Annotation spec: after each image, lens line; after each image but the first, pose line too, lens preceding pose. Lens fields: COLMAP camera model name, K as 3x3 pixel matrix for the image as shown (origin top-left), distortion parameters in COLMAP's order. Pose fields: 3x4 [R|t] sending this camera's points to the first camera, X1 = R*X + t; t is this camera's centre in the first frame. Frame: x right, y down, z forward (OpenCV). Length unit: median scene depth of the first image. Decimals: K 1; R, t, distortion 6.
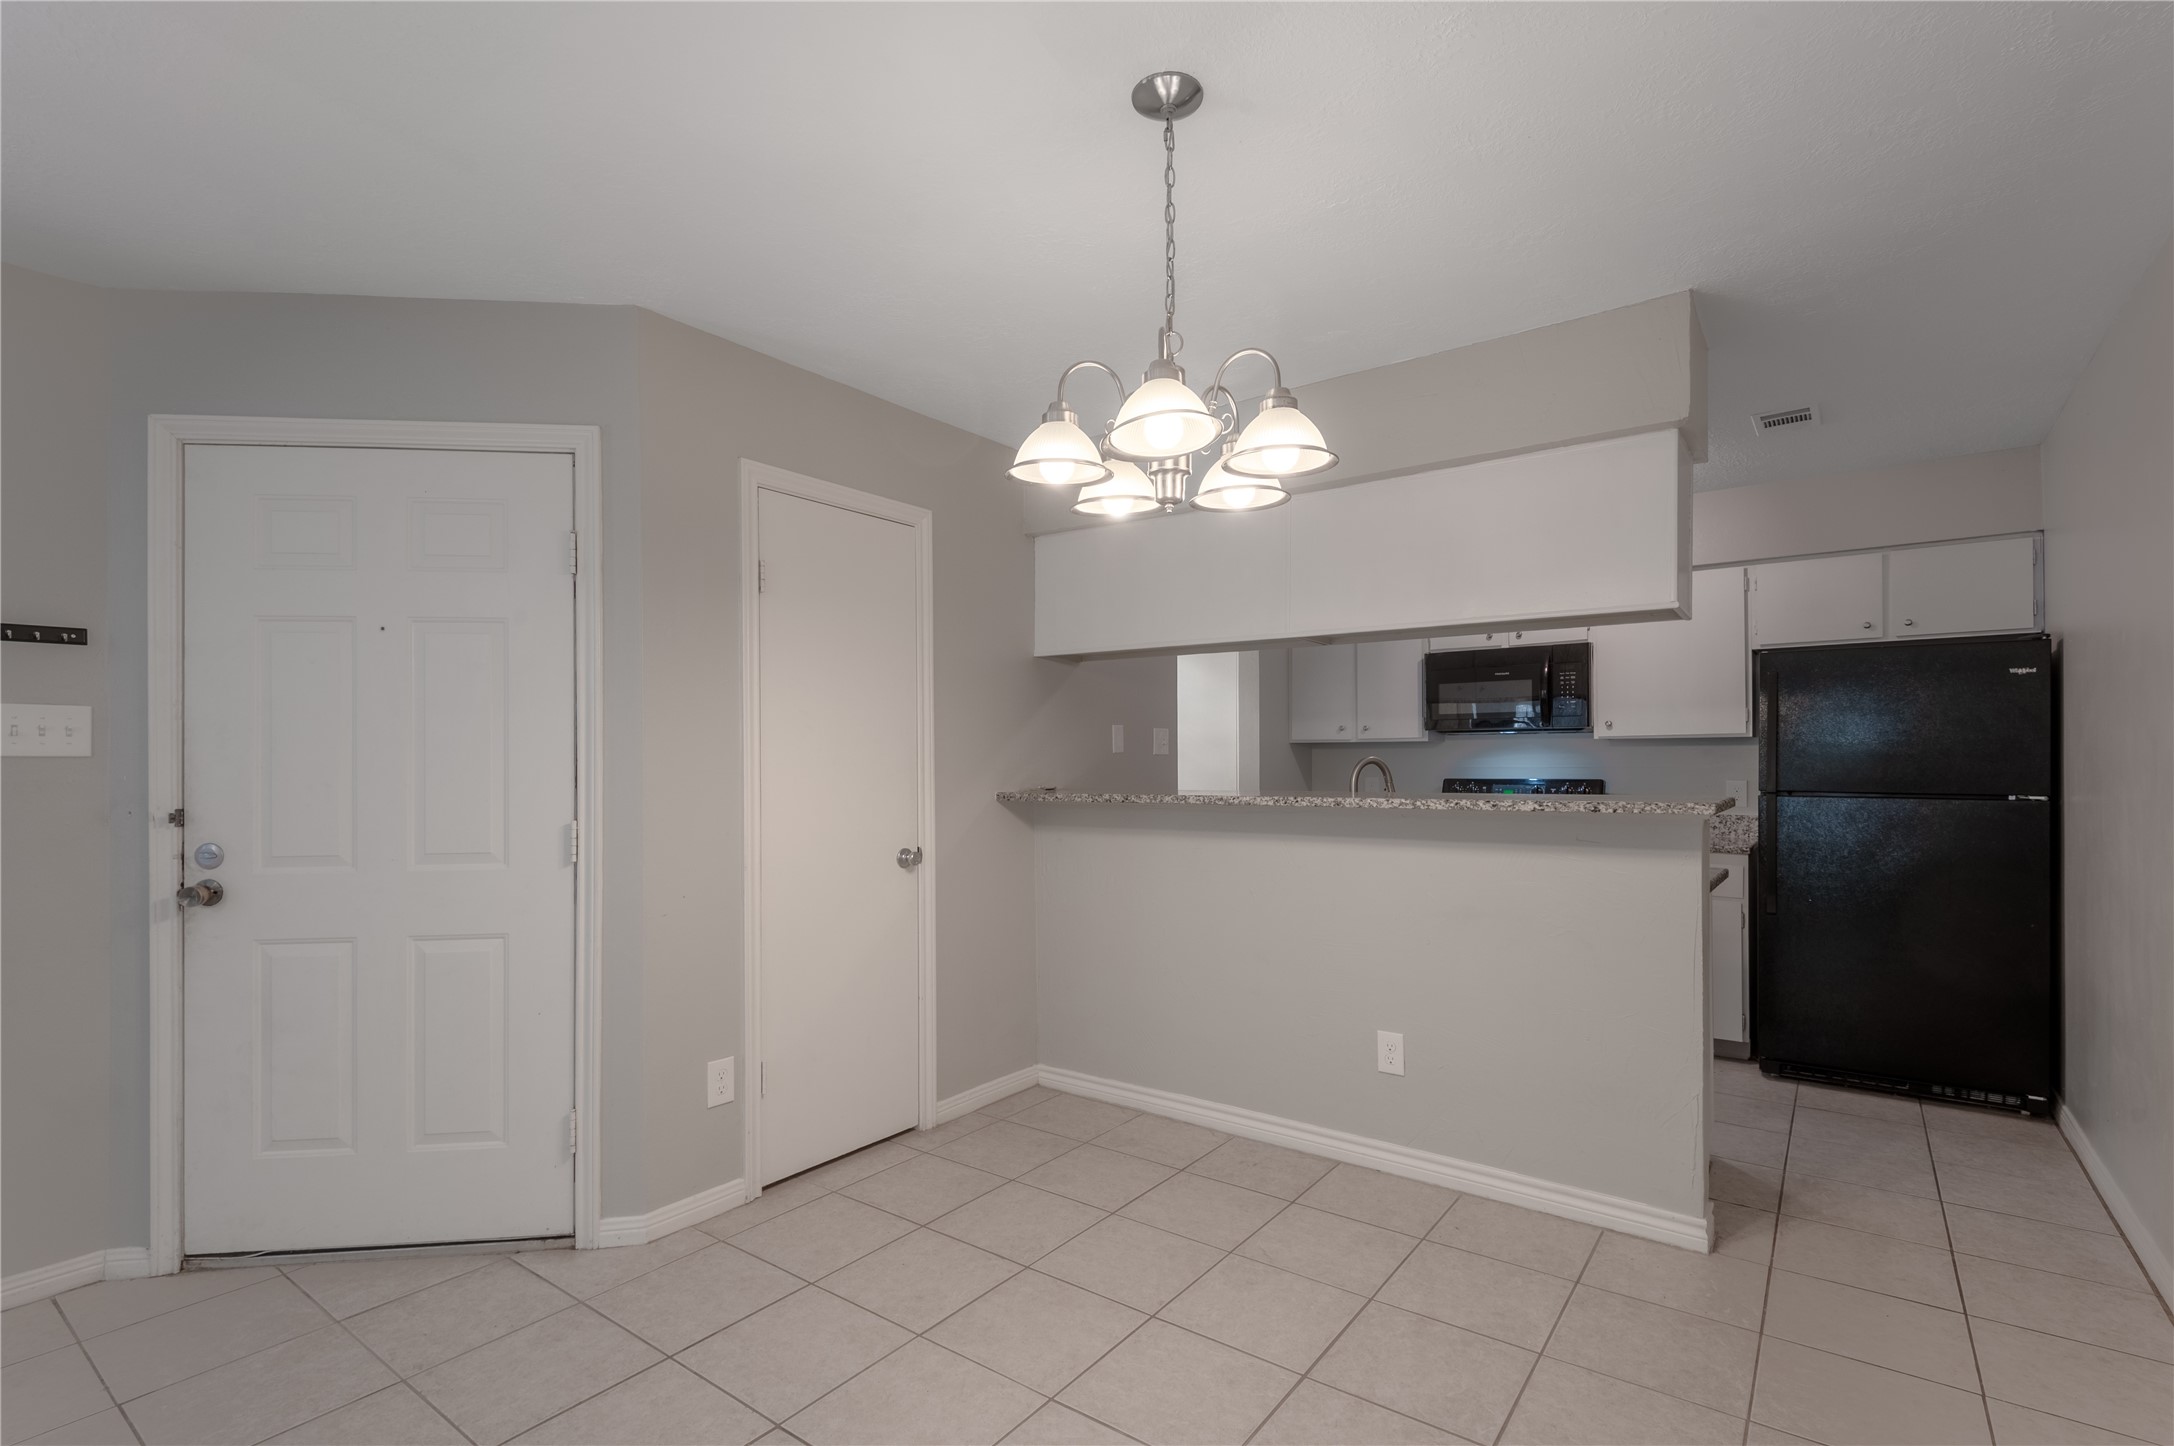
lens RADIAL K [[1020.8, 0, 1084.3], [0, 1020.8, 758.7], [0, 0, 1]] dist [0.021491, -0.006555]
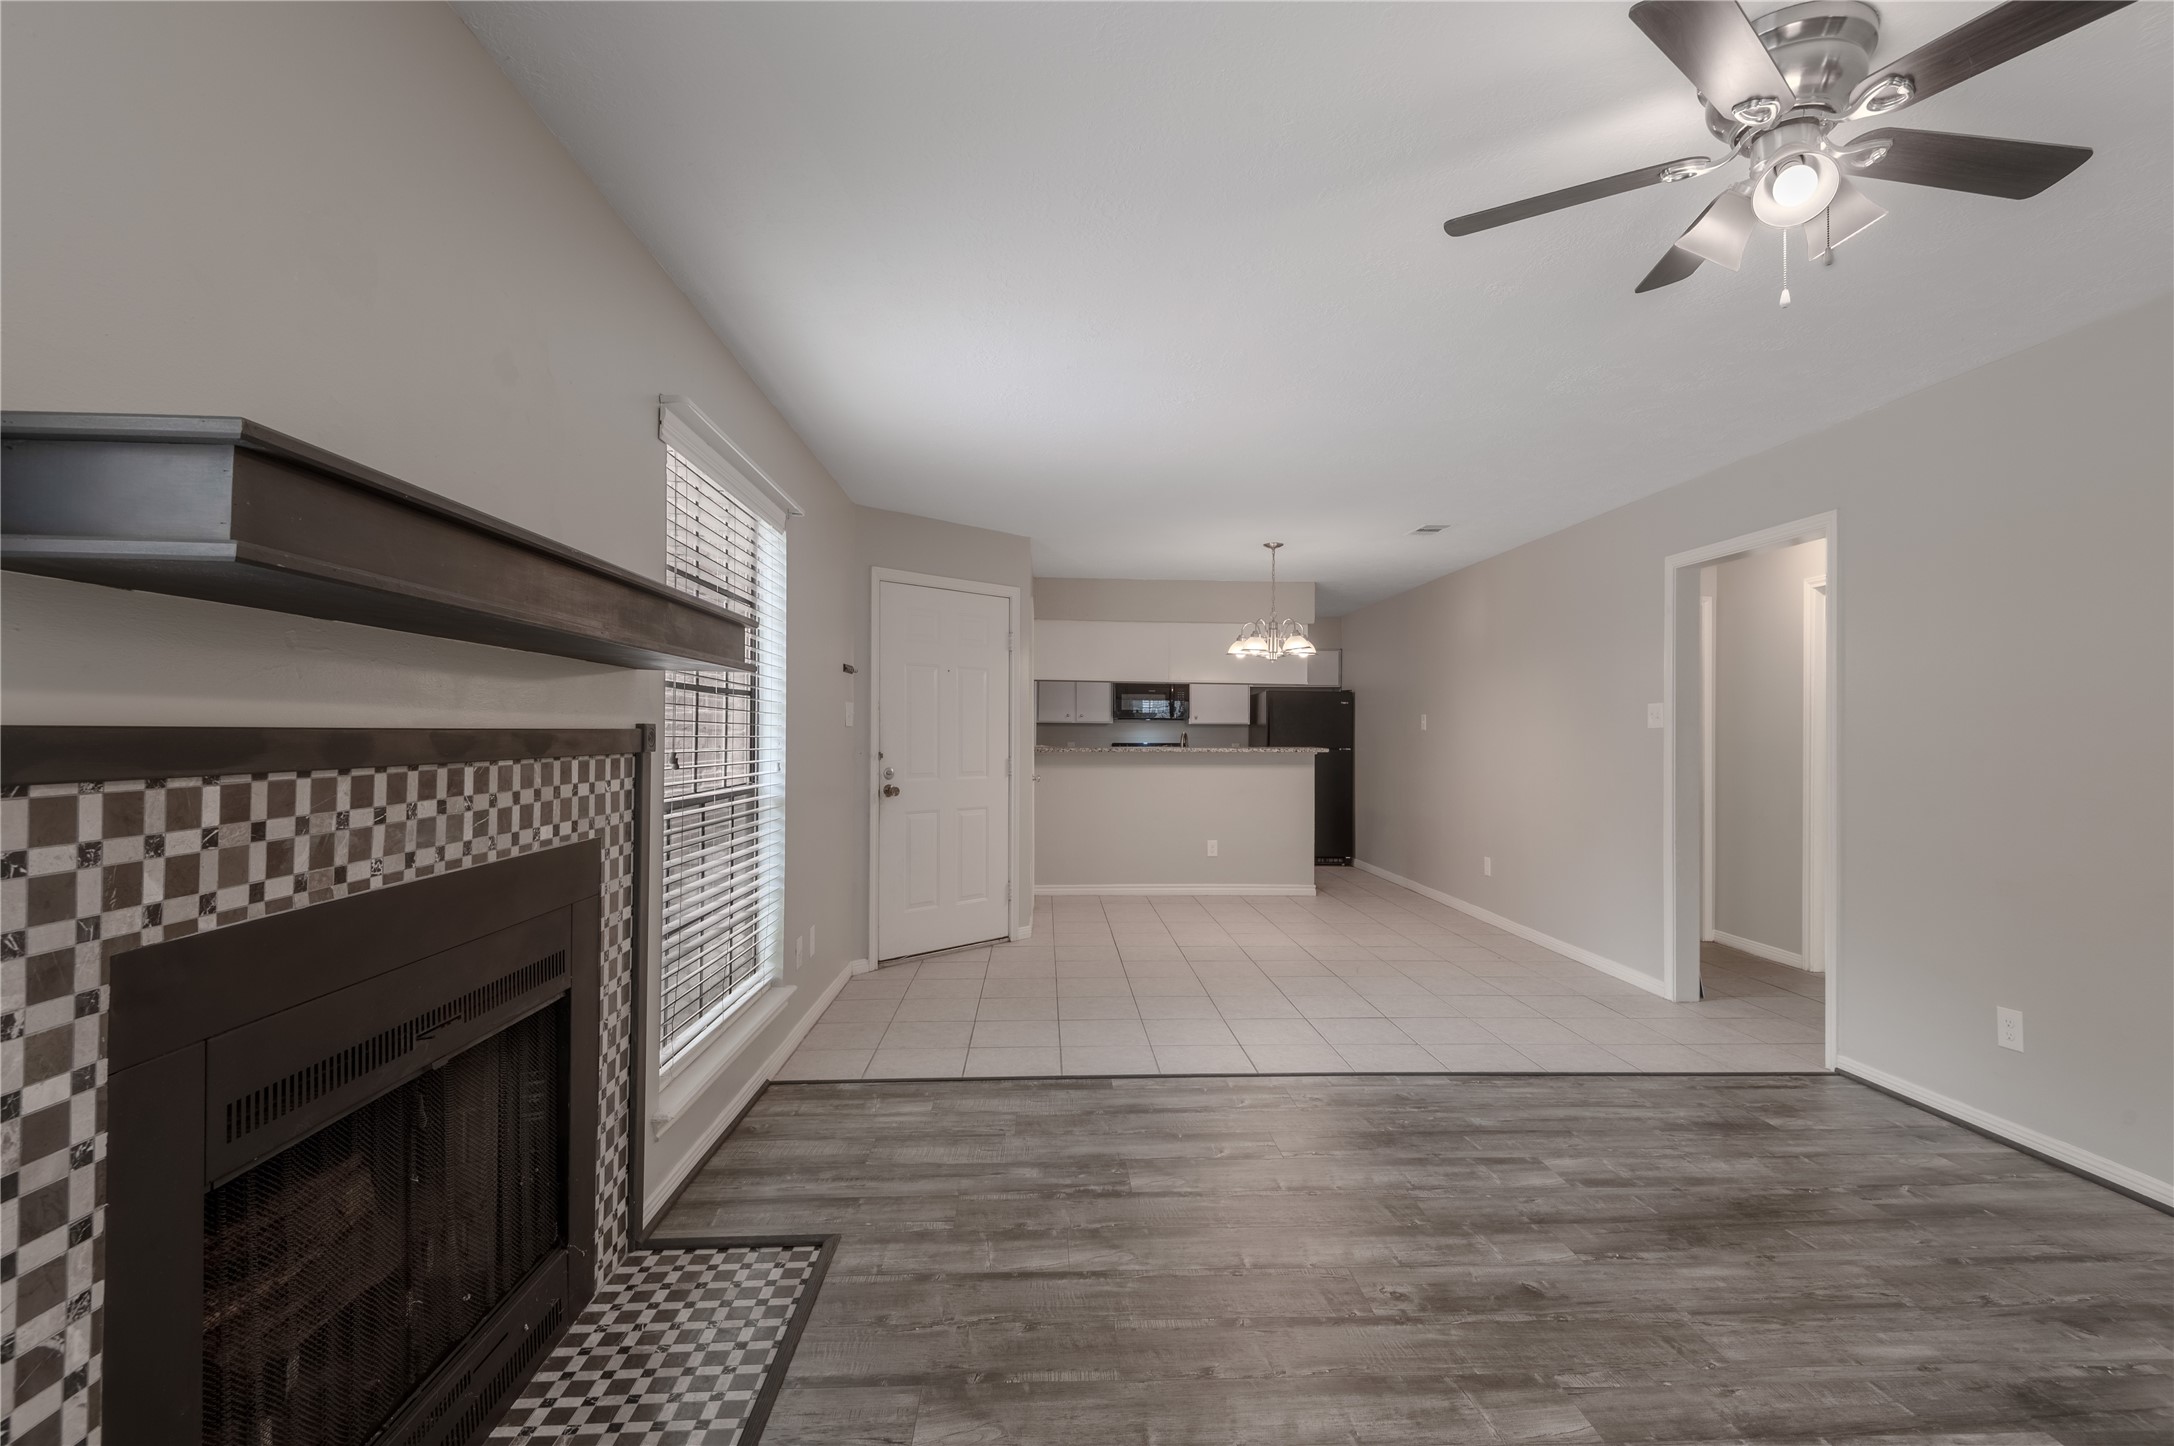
lens RADIAL K [[1020.8, 0, 1090.2], [0, 1020.8, 722.8], [0, 0, 1]] dist [0.021491, -0.006555]
pose [[0.763054, 0.013163, 0.646200, -1.225819], [-0.004779, 0.999880, -0.014724, 0.012052], [-0.646317, 0.008147, 0.763026, -0.575378]]
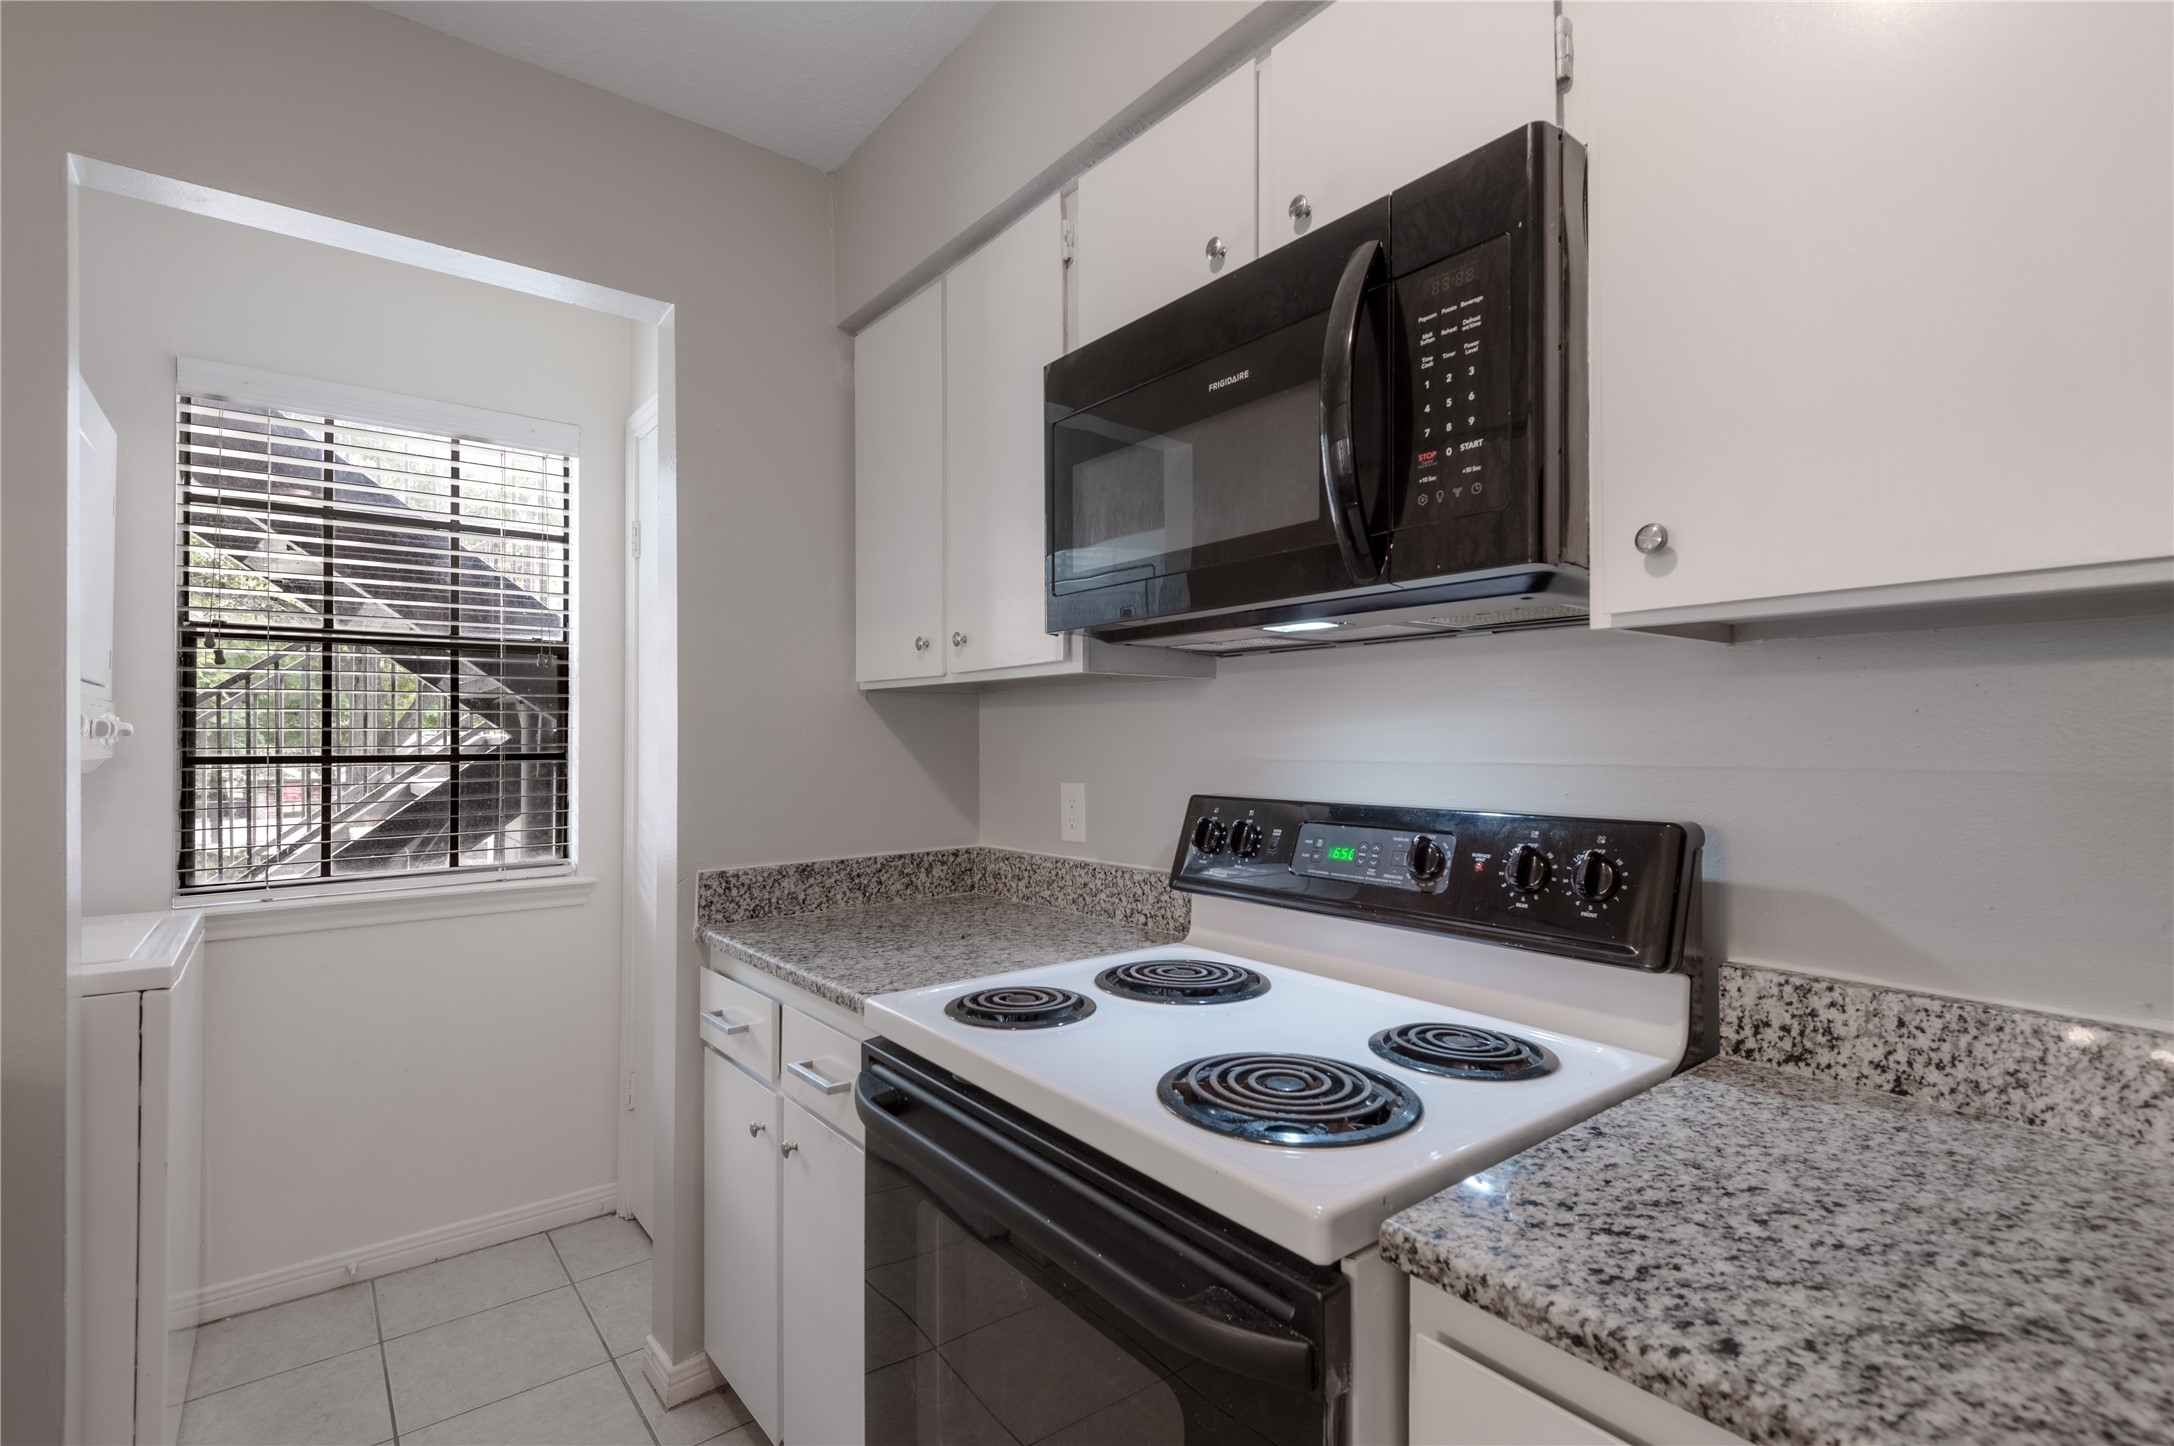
lens RADIAL K [[1020.8, 0, 1086.2], [0, 1020.8, 733.7], [0, 0, 1]] dist [0.021491, -0.006555]
pose [[0.972111, 0.001019, -0.234518, 0.535084], [-0.001531, 0.999997, -0.002001, 0.001807], [0.234515, 0.002305, 0.972110, 0.936170]]
